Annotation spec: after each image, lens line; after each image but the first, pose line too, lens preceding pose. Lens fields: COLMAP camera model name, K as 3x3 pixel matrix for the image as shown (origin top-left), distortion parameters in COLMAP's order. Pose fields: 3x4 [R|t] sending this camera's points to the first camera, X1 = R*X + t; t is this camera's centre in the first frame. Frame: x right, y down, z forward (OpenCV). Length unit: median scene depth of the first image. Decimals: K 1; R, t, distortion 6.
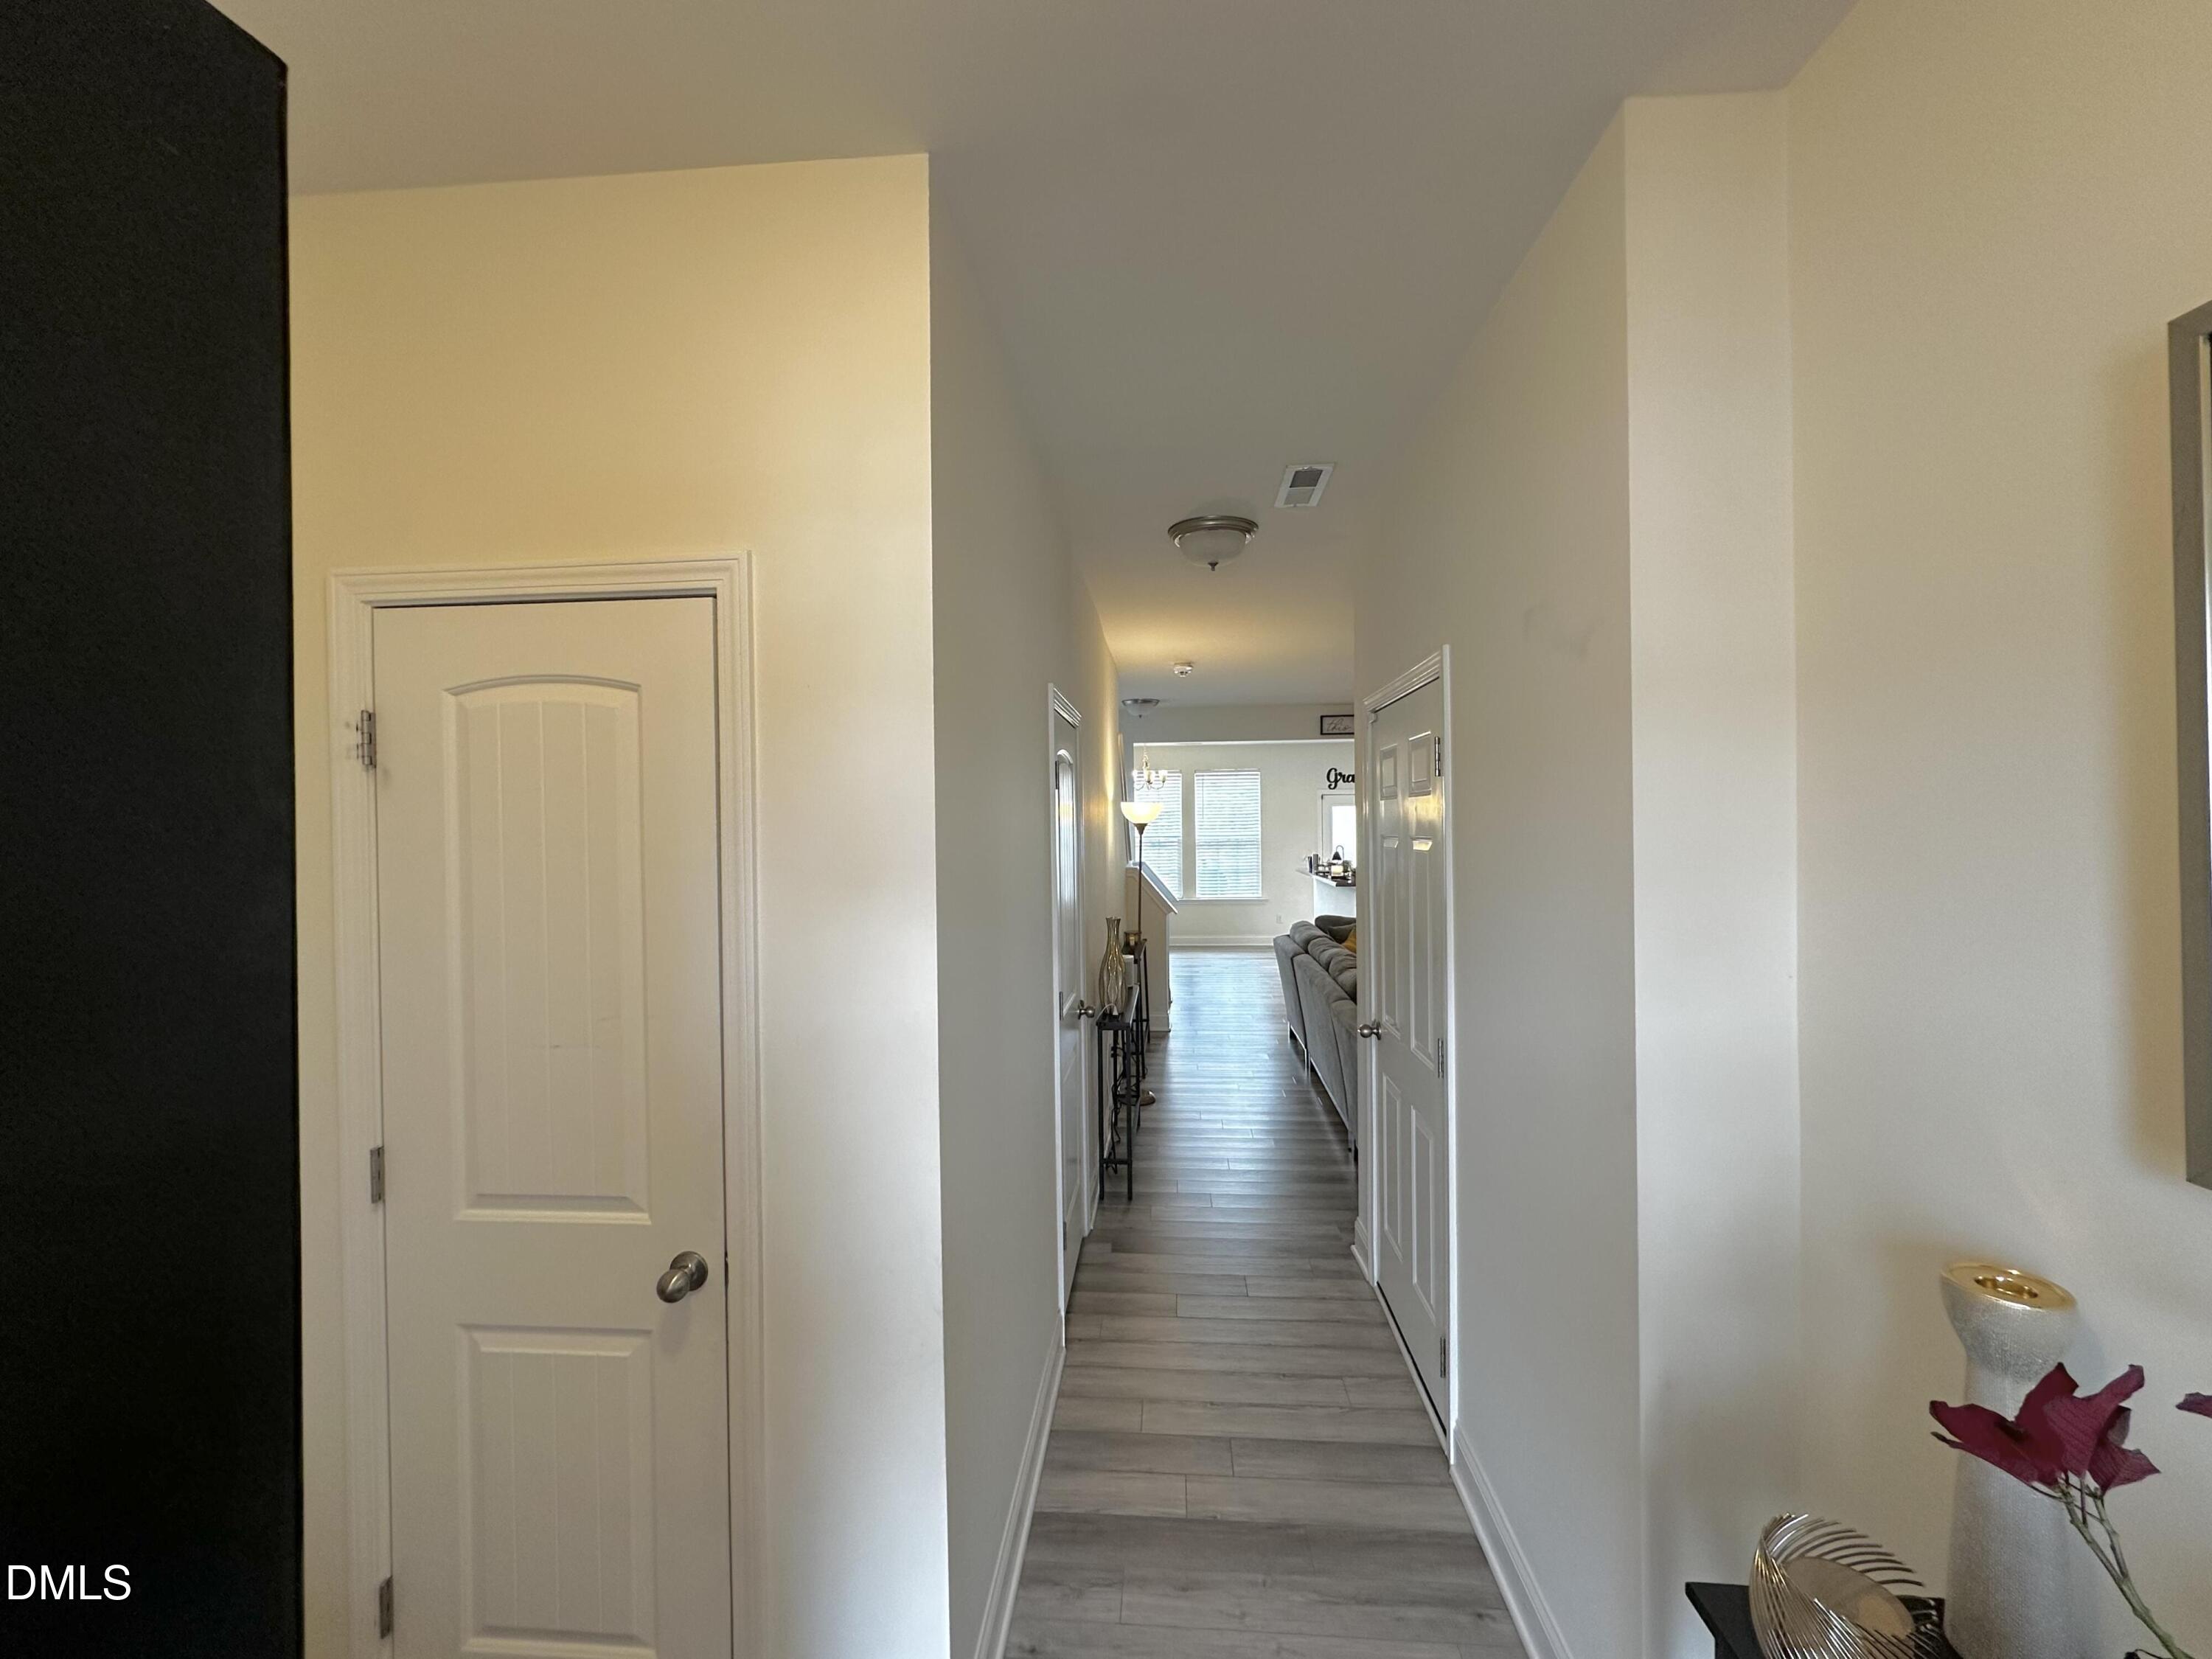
lens RADIAL K [[881.6, 0, 1106.0], [0, 881.6, 829.5], [0, 0, 1]] dist [-0.000964, -0.000076]
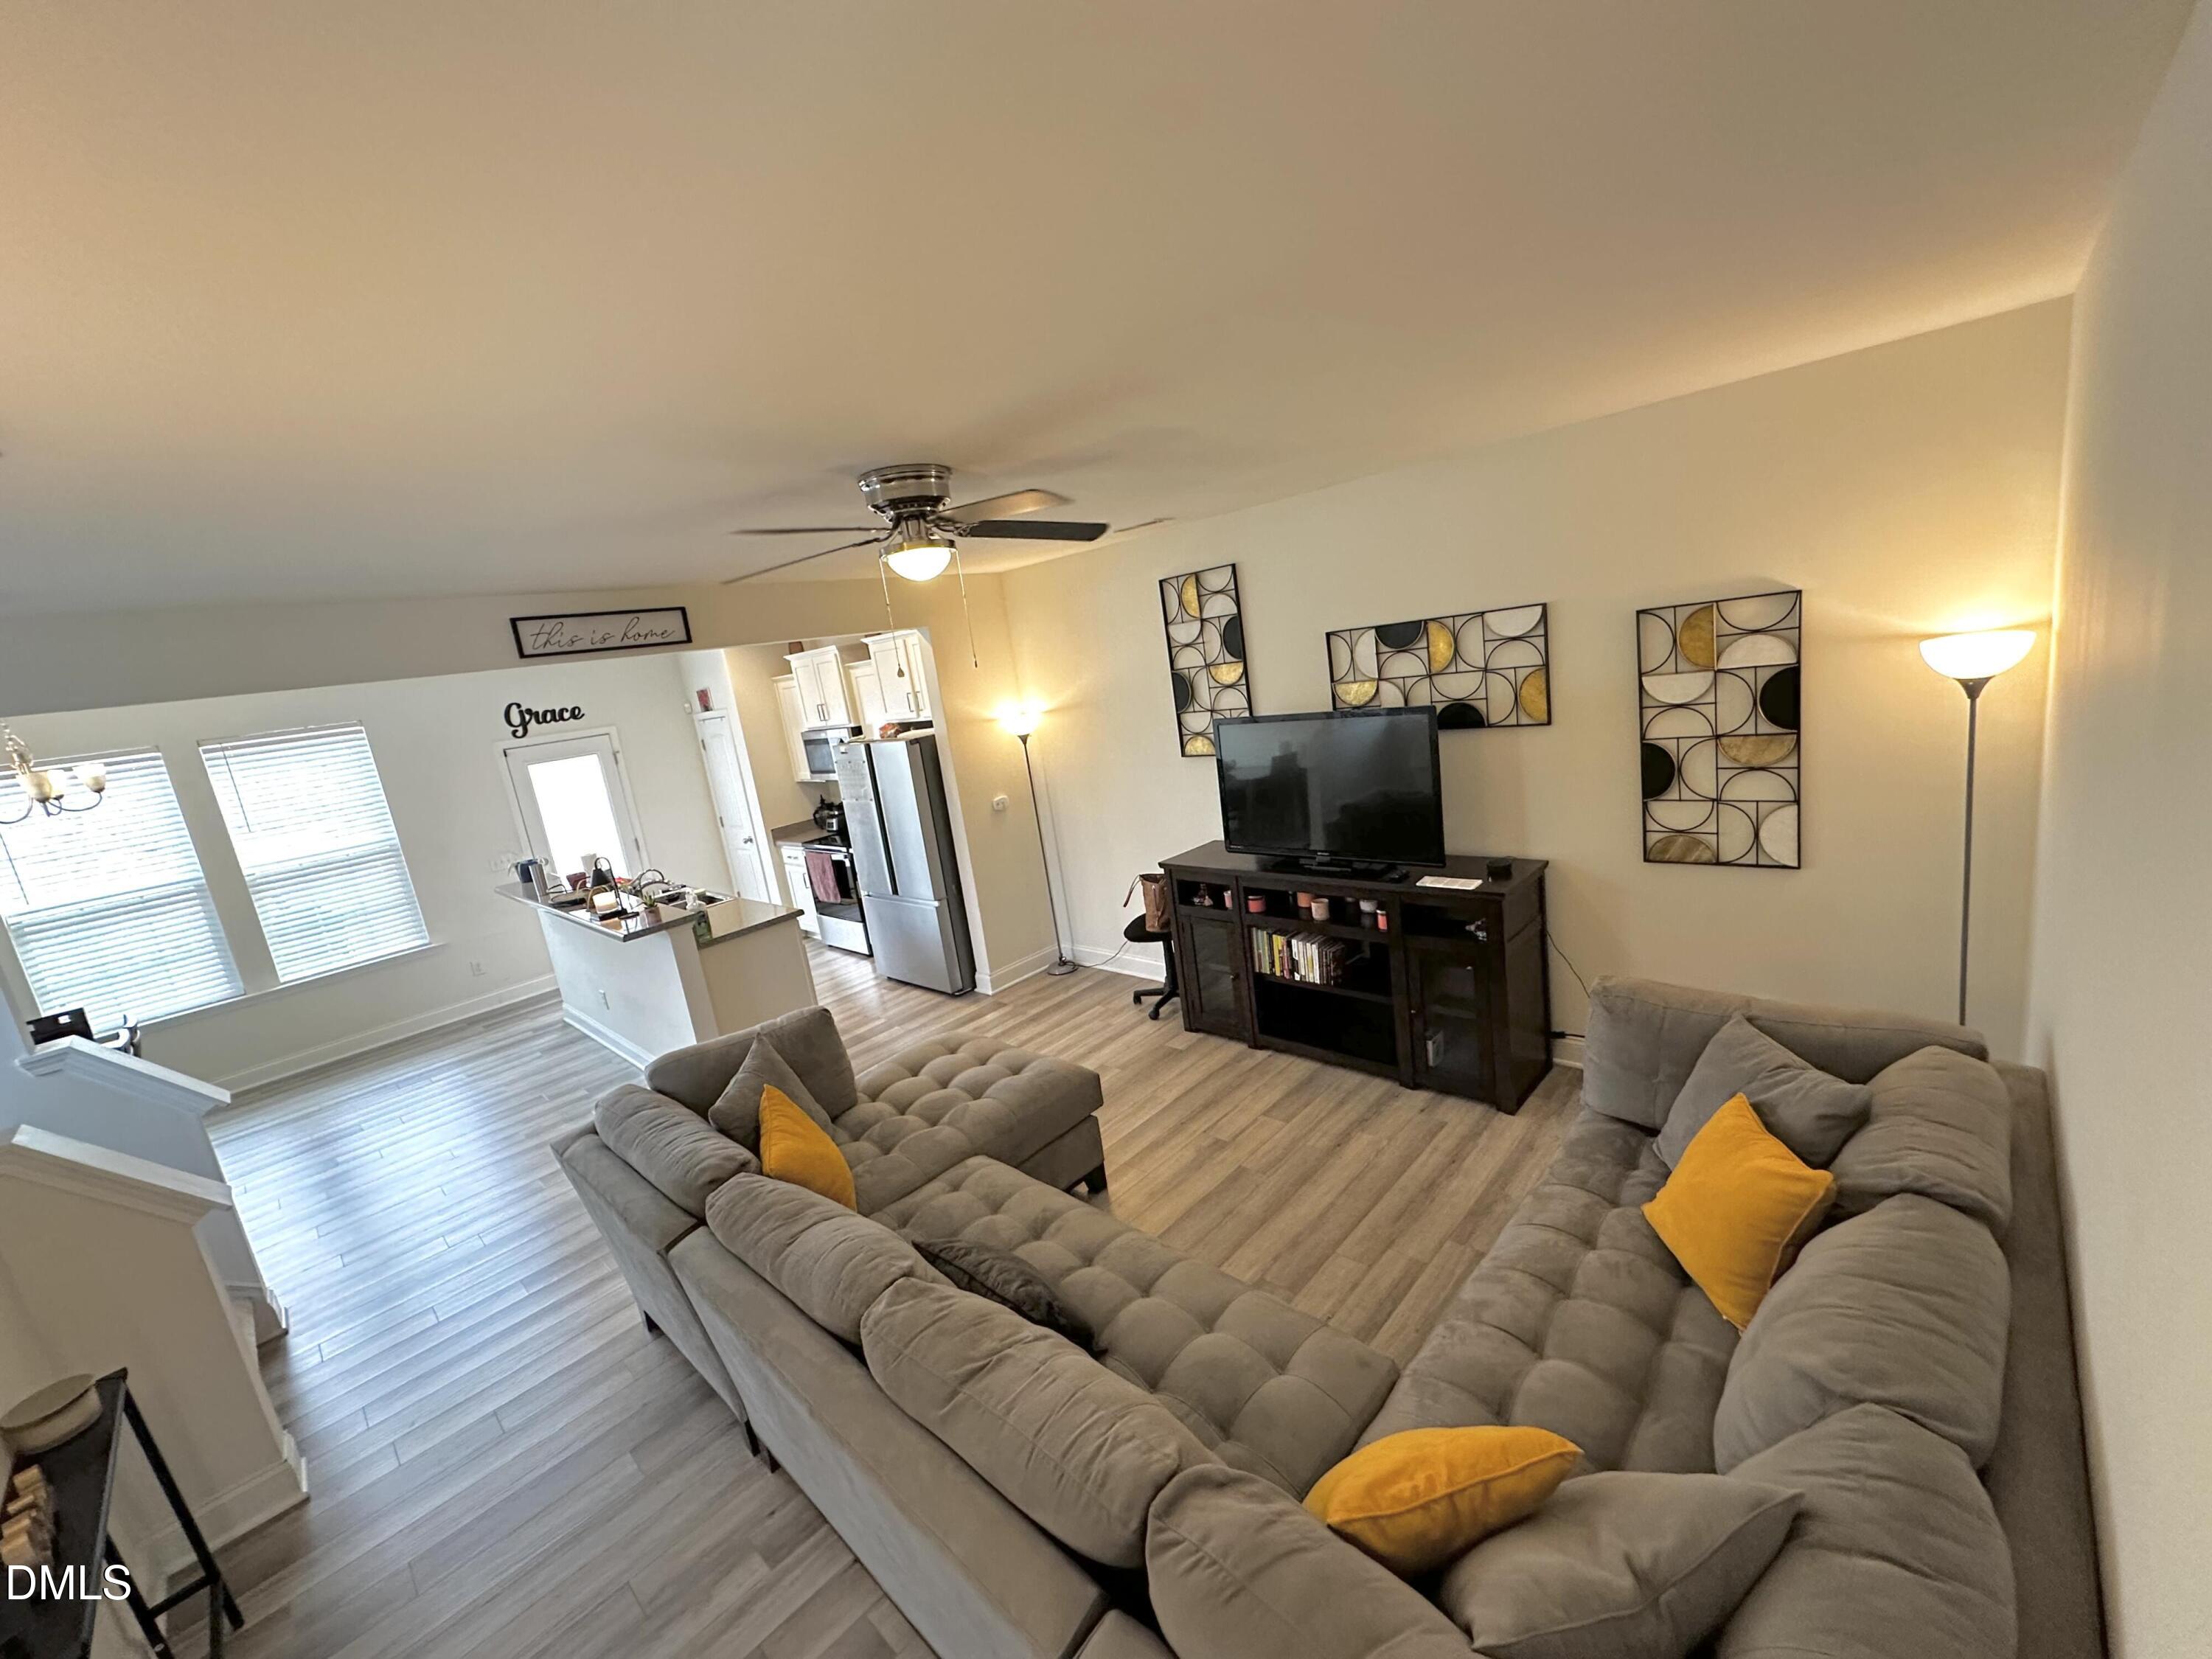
lens RADIAL K [[881.6, 0, 1106.0], [0, 881.6, 829.5], [0, 0, 1]] dist [-0.000964, -0.000076]
pose [[0.631187, -0.230915, 0.740460, 0.046679], [0.145834, 0.972961, 0.179108, -0.035247], [-0.761798, -0.005067, 0.647795, 0.302043]]
